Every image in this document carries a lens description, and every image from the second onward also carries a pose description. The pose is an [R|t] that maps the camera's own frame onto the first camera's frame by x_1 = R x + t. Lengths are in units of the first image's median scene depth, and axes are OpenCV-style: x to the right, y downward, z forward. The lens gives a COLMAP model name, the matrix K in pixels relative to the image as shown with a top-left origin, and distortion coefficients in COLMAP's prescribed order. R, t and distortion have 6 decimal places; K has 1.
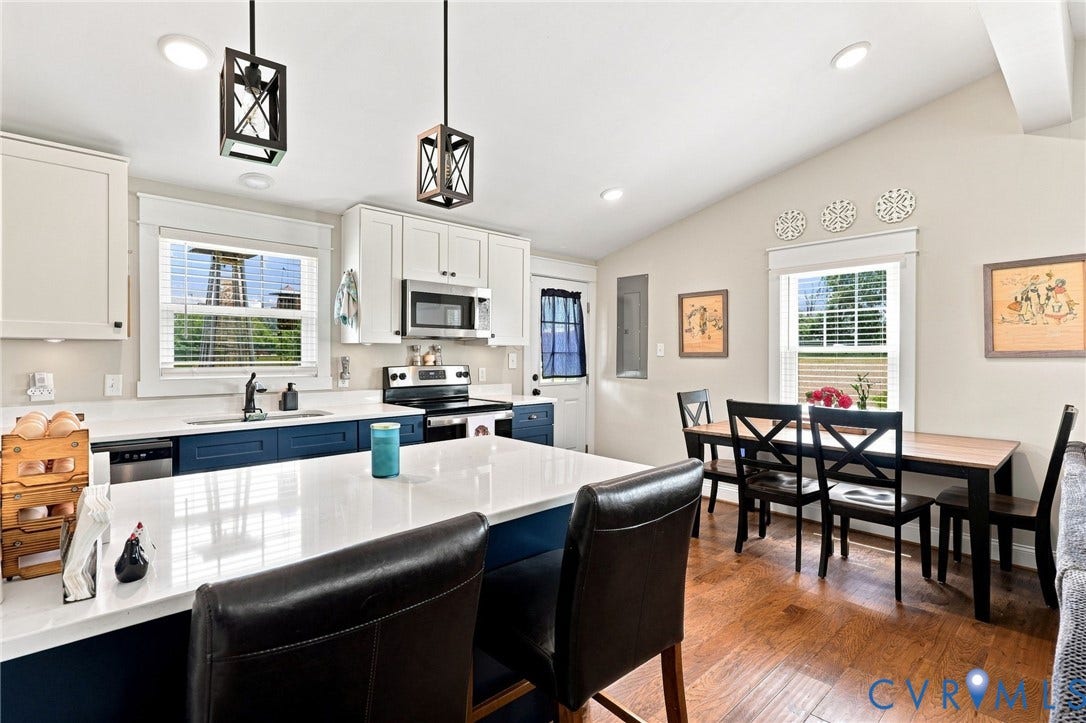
lens RADIAL K [[527.5, 0, 532.8], [0, 527.5, 356.4], [0, 0, 1]] dist [0.000953, 0.000887]
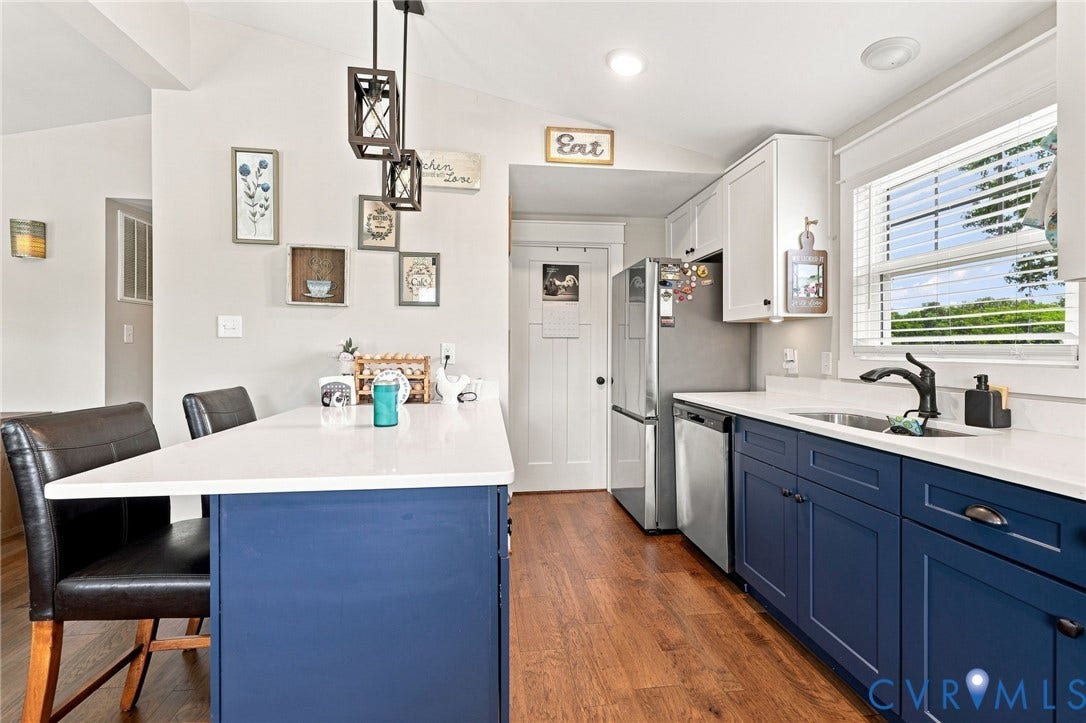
lens RADIAL K [[480.5, 0, 540.2], [0, 480.5, 354.2], [0, 0, 1]] dist [0.003744, 0.000172]
pose [[-0.589701, 0.003416, -0.807615, 0.173865], [-0.004636, 0.999960, 0.007615, 0.025274], [0.807609, 0.008235, -0.589661, 0.848549]]
